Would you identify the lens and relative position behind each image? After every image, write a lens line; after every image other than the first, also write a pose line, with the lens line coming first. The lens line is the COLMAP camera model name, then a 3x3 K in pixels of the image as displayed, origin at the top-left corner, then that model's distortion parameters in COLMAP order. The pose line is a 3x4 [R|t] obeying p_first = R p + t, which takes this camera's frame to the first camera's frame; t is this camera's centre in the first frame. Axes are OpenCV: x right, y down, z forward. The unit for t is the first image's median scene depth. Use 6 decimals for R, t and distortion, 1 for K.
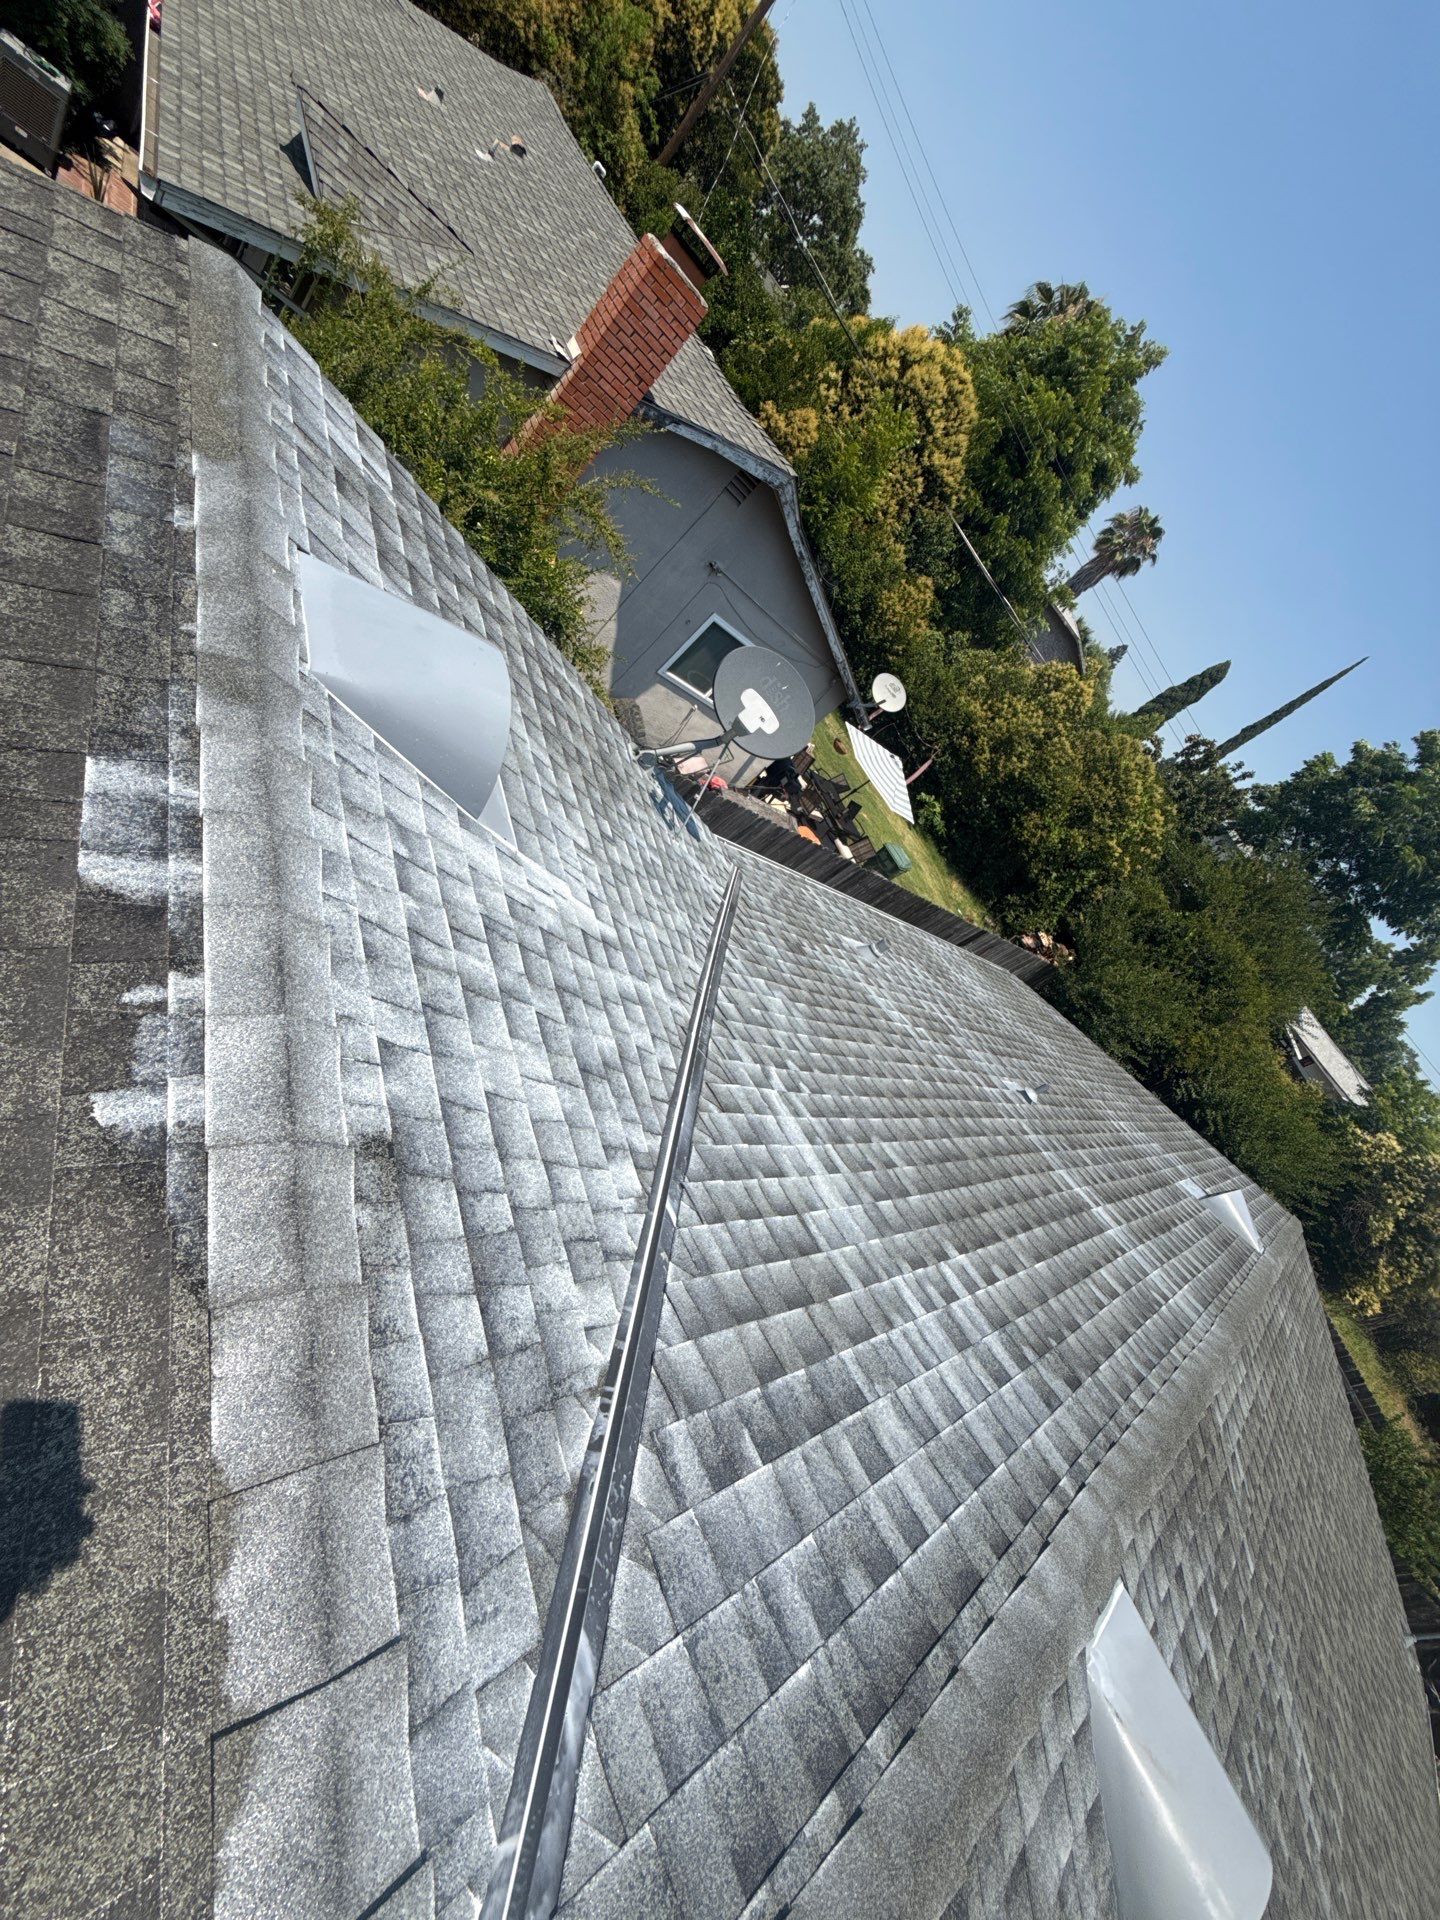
lens RADIAL K [[761.8, 0, 724.6], [0, 761.8, 961.1], [0, 0, 1]] dist [0.000761, -0.000037]
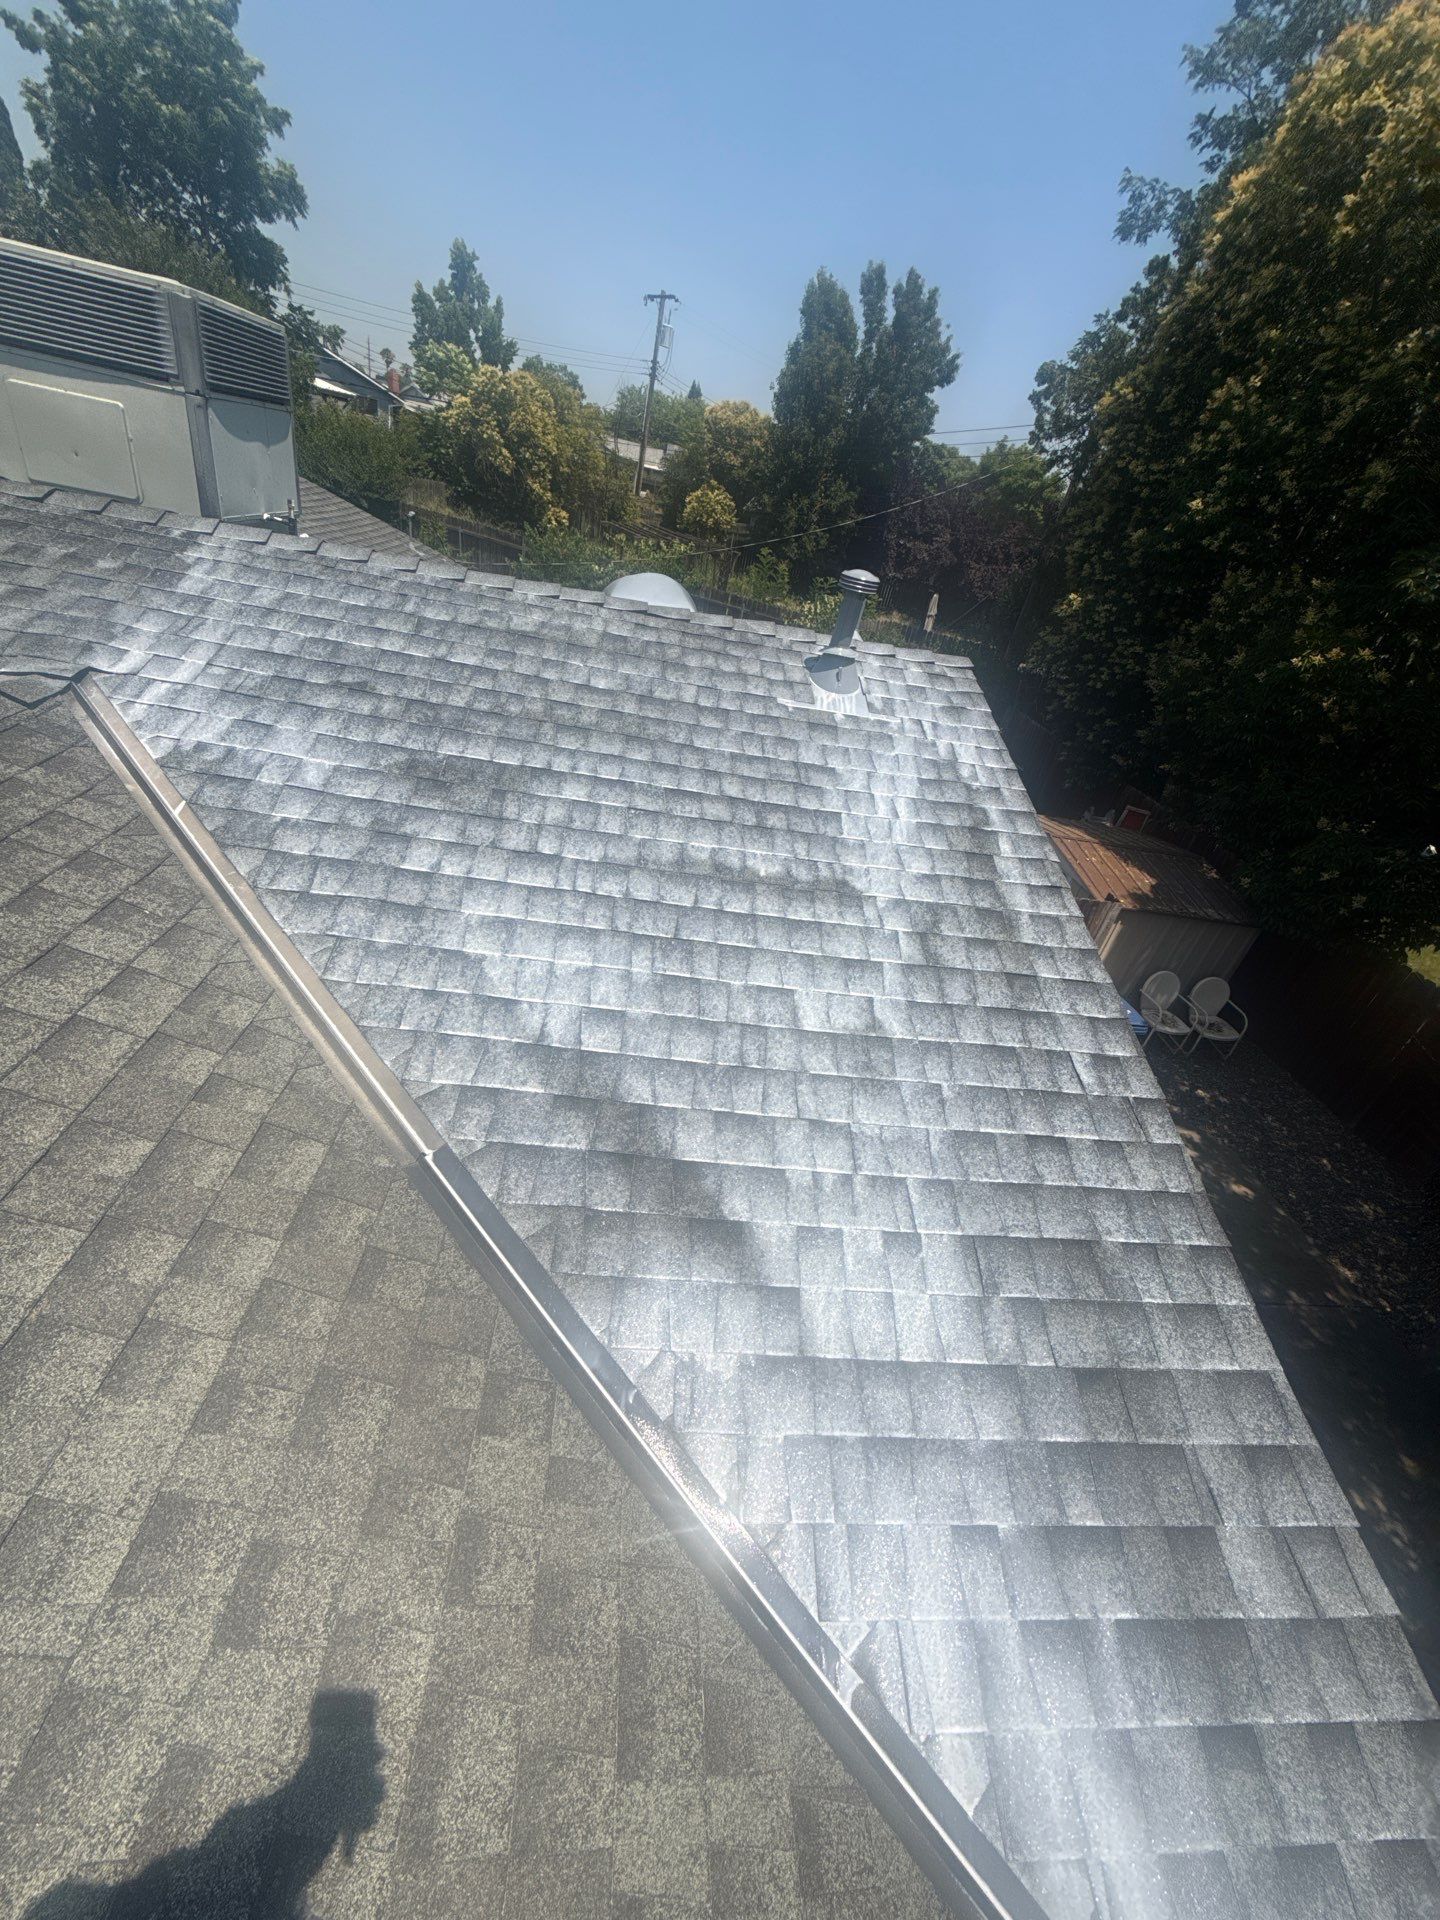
lens RADIAL K [[761.8, 0, 728.9], [0, 761.8, 955.0], [0, 0, 1]] dist [0.000761, -0.000037]
pose [[0.381727, -0.895395, 0.229242, -0.002564], [0.702526, 0.442250, 0.557558, 0.282501], [-0.600617, -0.051786, 0.797858, -0.256797]]
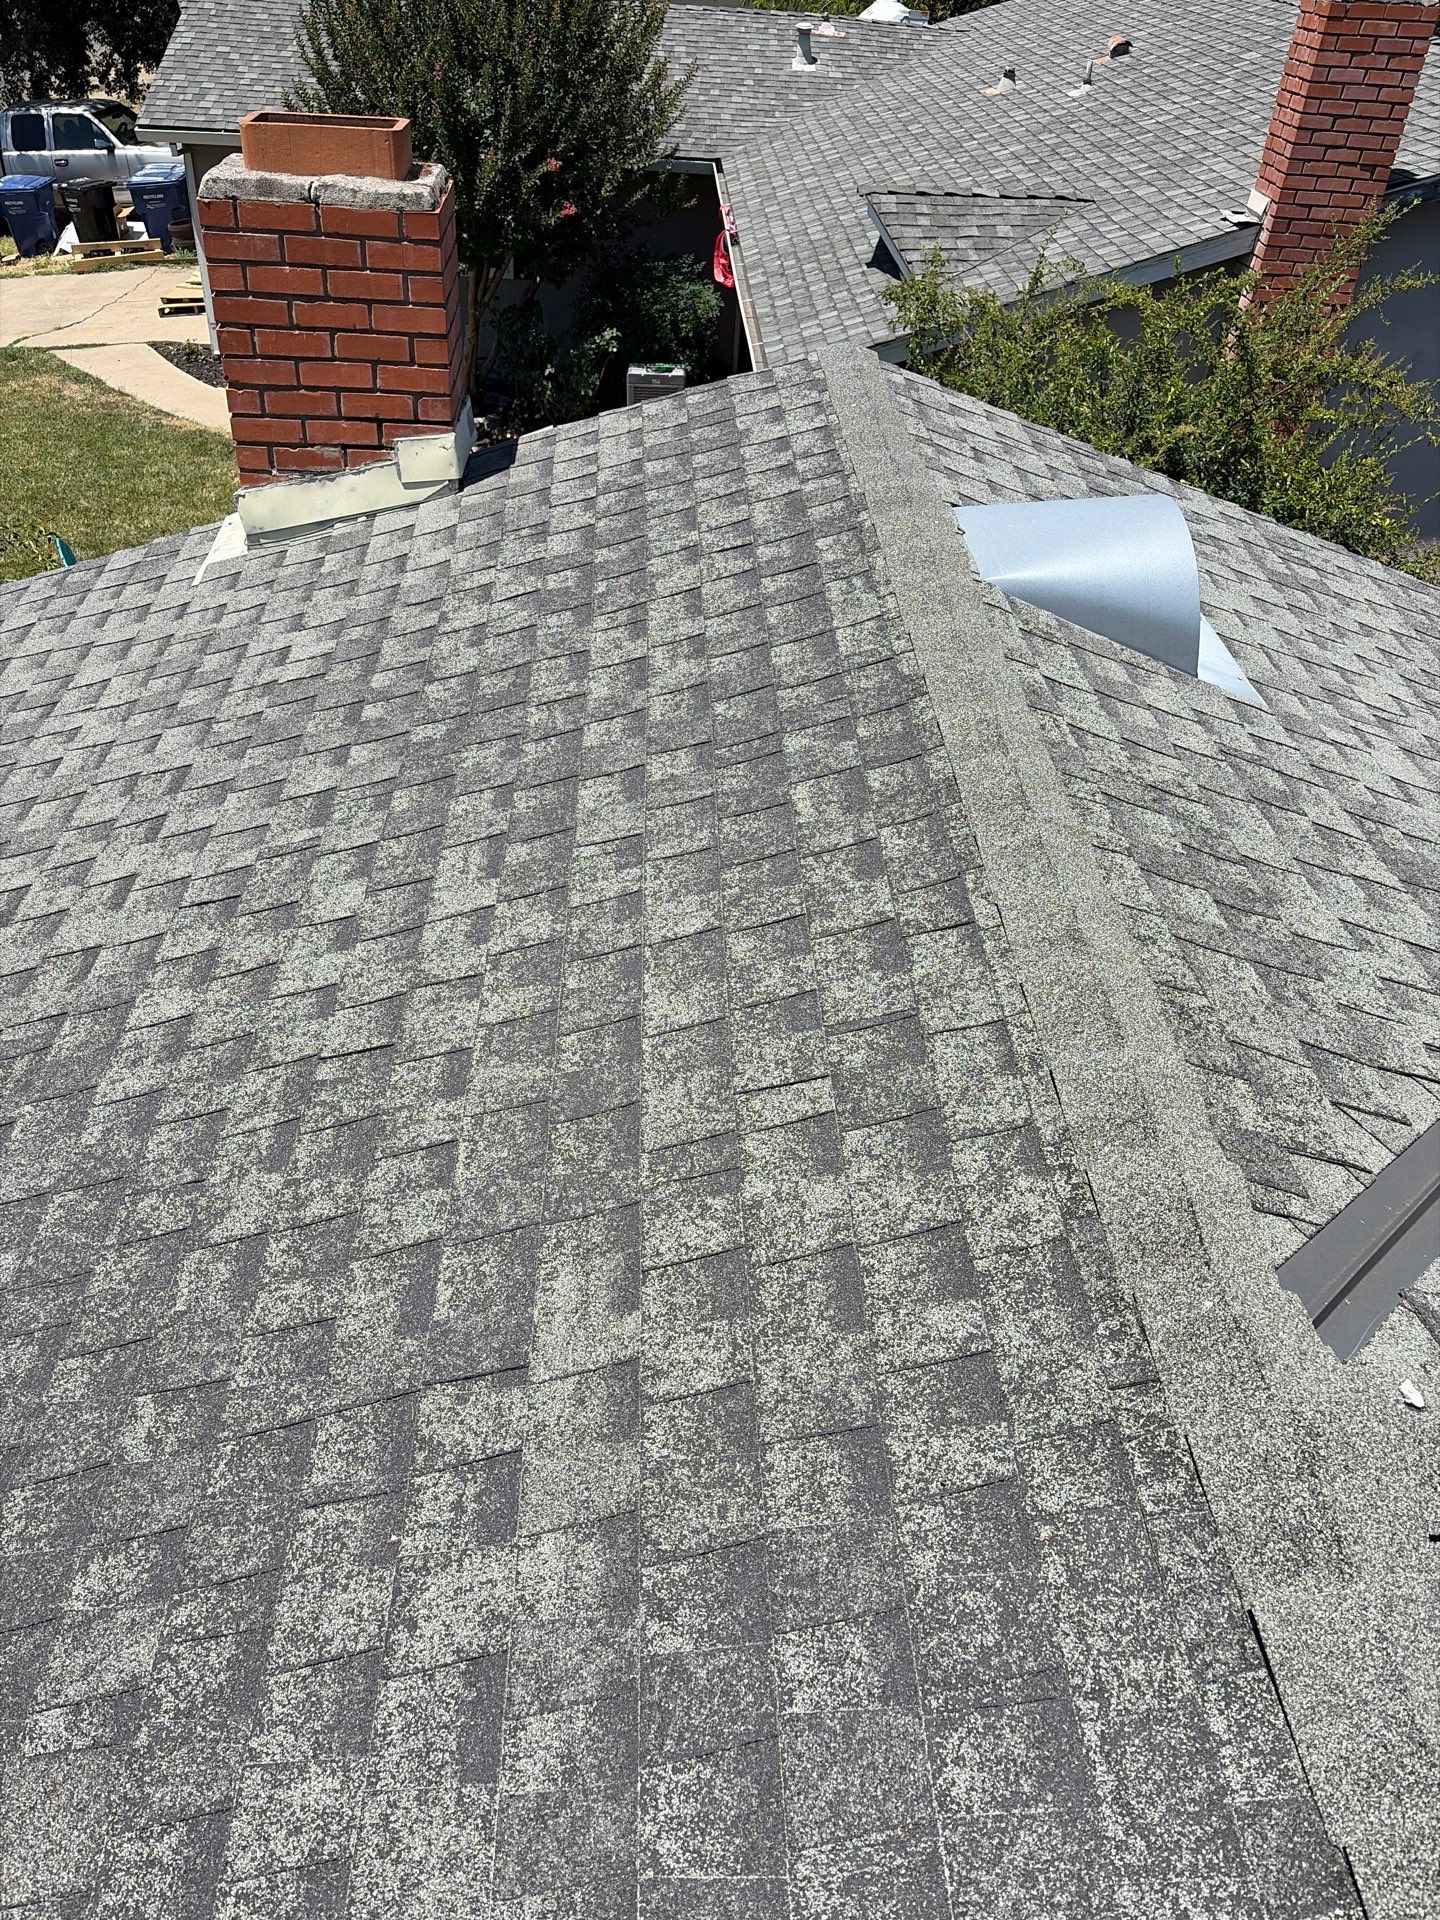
lens RADIAL K [[1457.9, 0, 712.5], [0, 1457.9, 970.8], [0, 0, 1]] dist [0.042156, -0.048255]
pose [[0.677985, -0.353087, -0.644722, 0.022552], [0.162483, 0.927372, -0.337016, 0.053946], [0.716893, 0.123735, 0.686115, -0.042034]]
